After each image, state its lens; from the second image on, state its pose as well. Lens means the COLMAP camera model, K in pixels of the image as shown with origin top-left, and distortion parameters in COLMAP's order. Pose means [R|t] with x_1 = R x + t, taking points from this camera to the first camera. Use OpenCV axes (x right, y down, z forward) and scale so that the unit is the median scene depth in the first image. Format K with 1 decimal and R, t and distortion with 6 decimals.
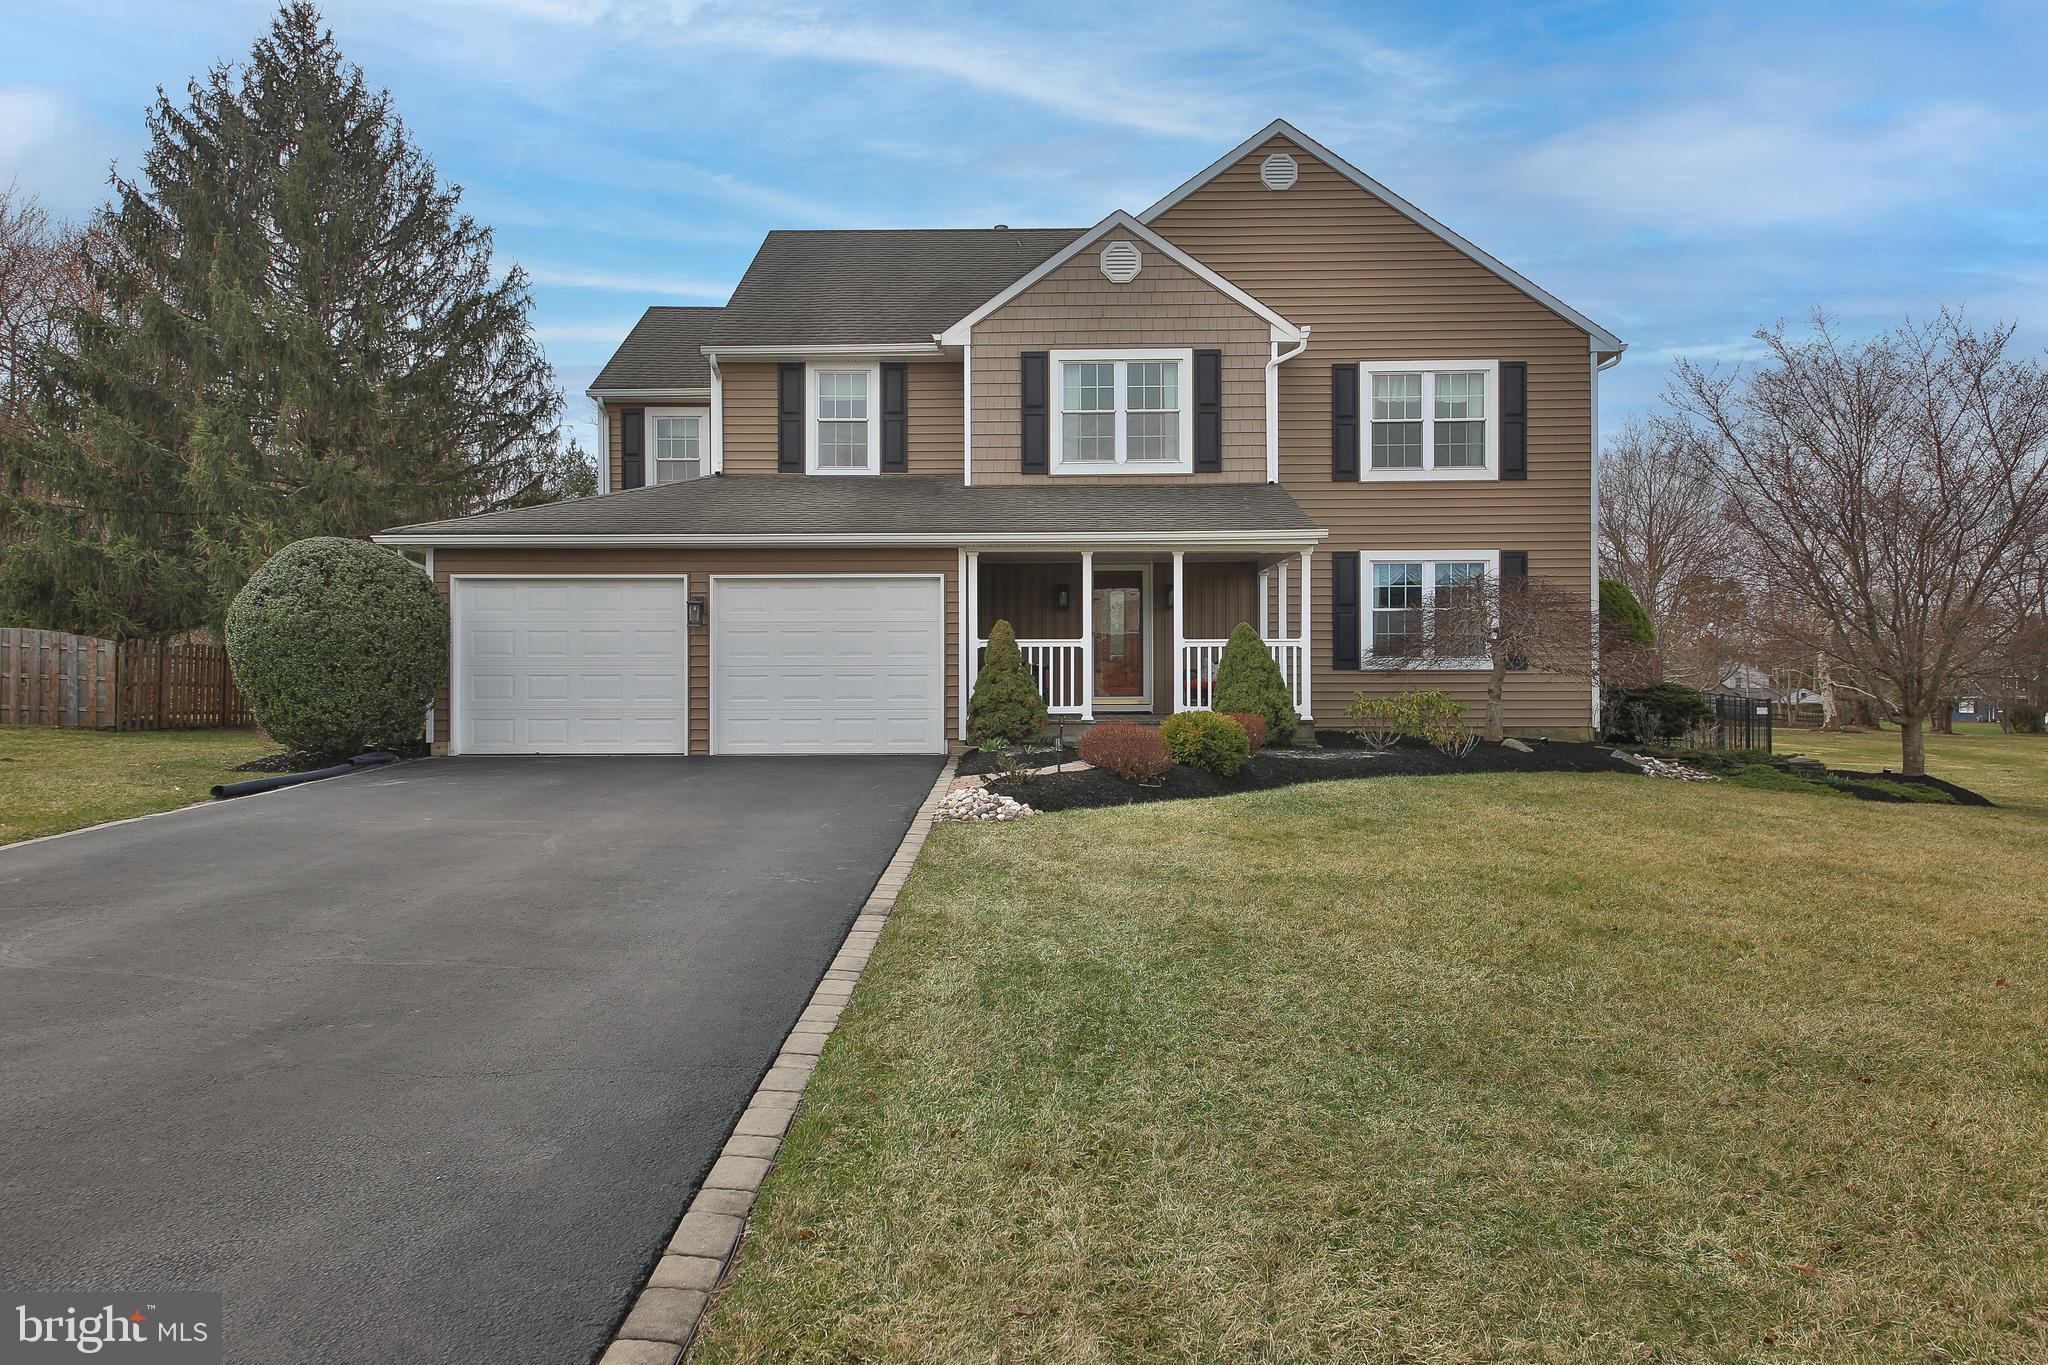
lens RADIAL K [[1313.4, 0, 1025.9], [0, 1313.4, 668.3], [0, 0, 1]] dist [0.040235, -0.005529]
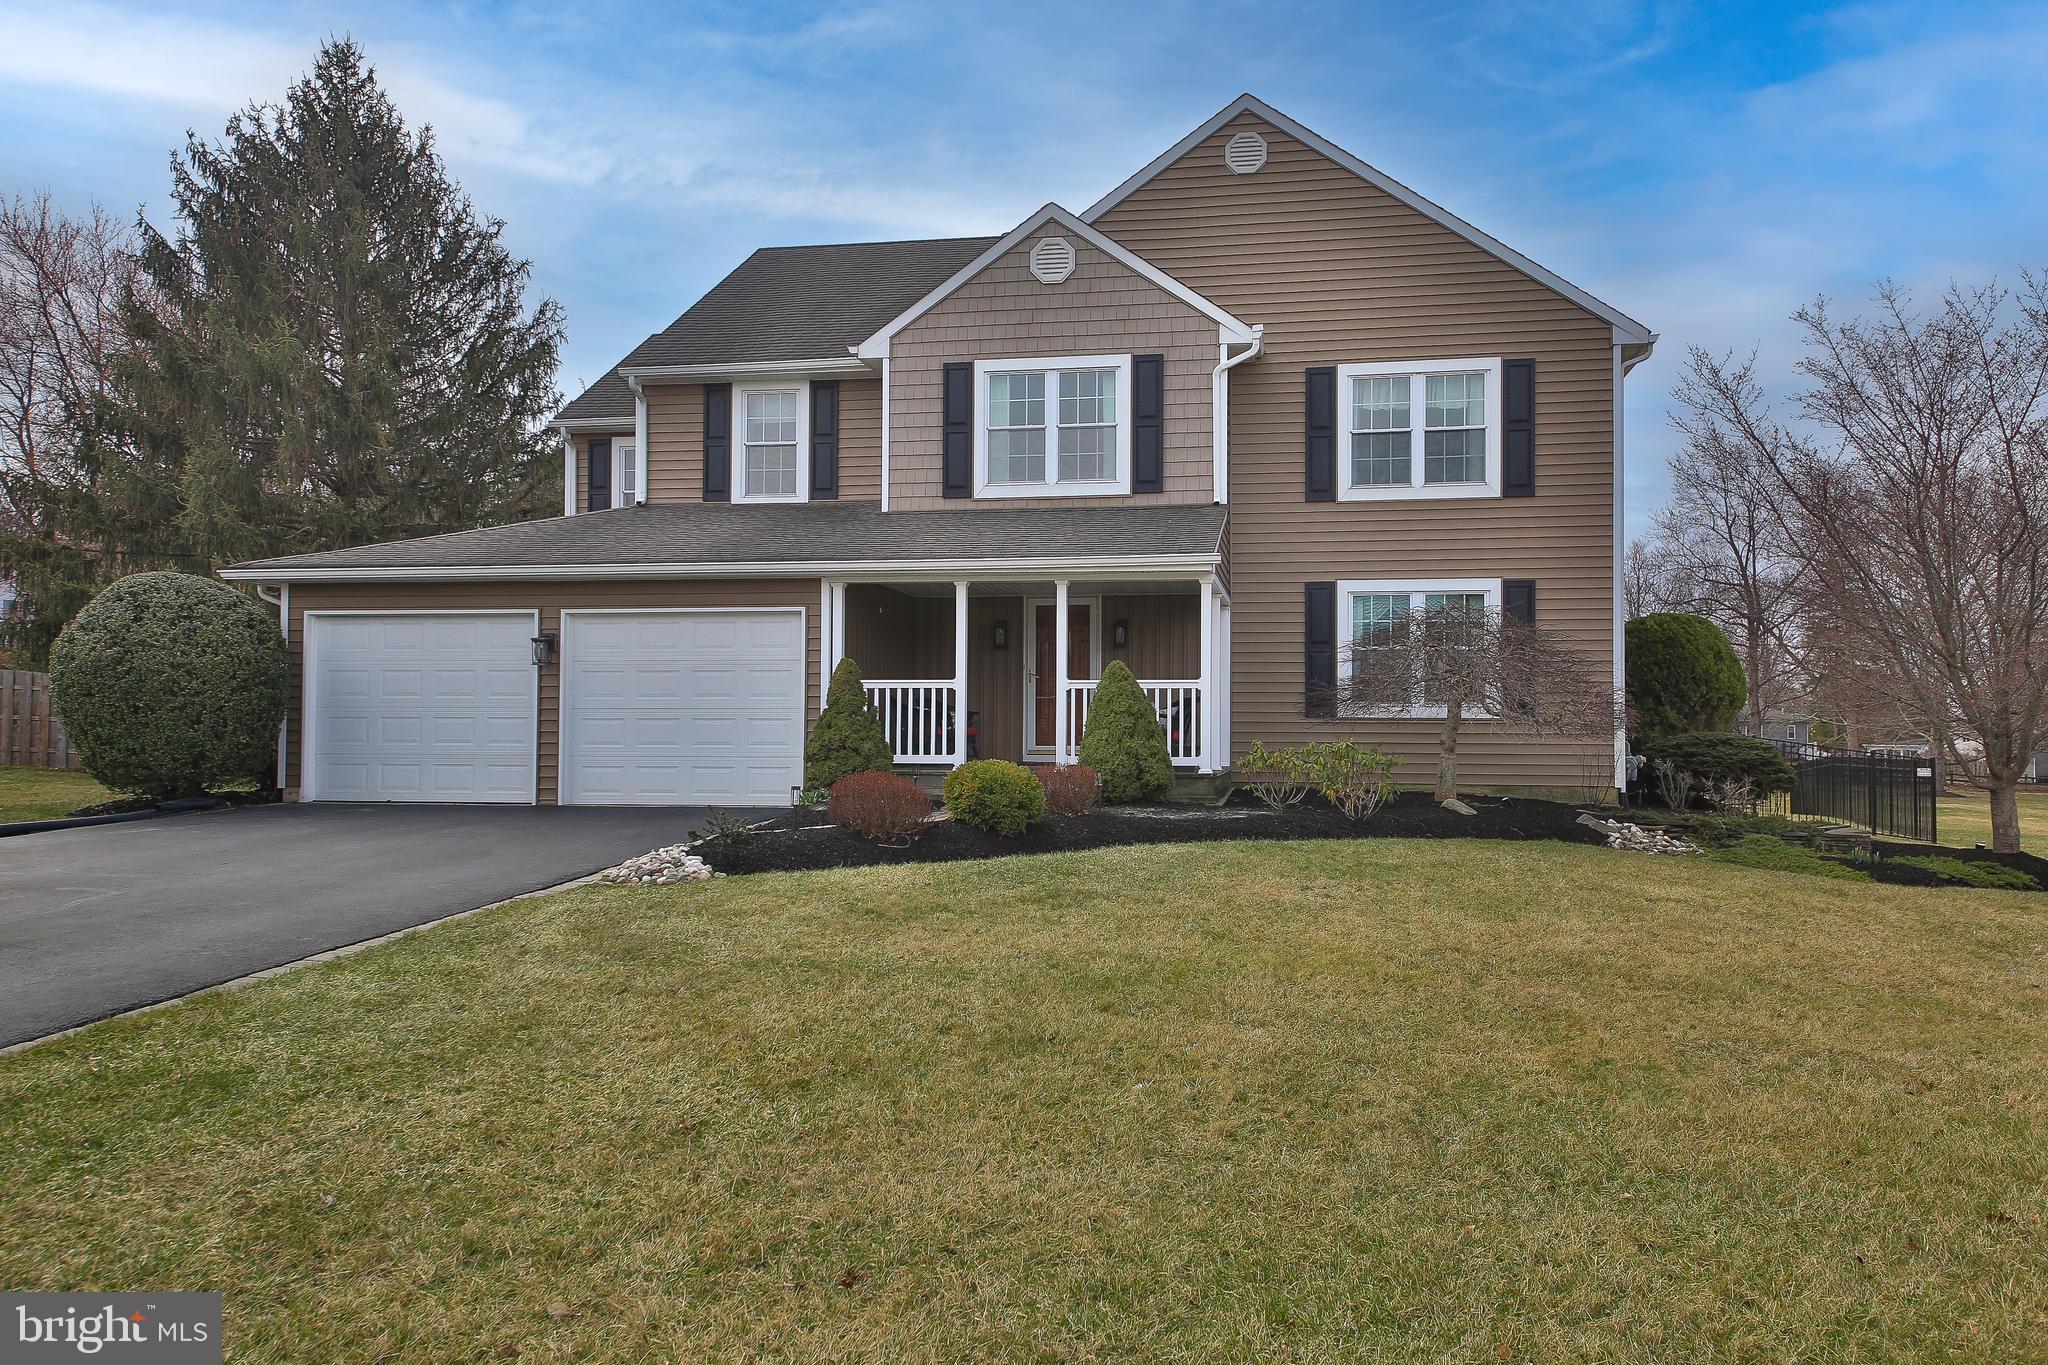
lens RADIAL K [[1392.2, 0, 1023.6], [0, 1392.2, 687.6], [0, 0, 1]] dist [0.046860, 0.003960]
pose [[0.990526, 0.002686, -0.137297, 0.183089], [-0.005746, 0.999744, -0.021899, 0.002812], [0.137202, 0.022481, 0.990288, 0.062746]]
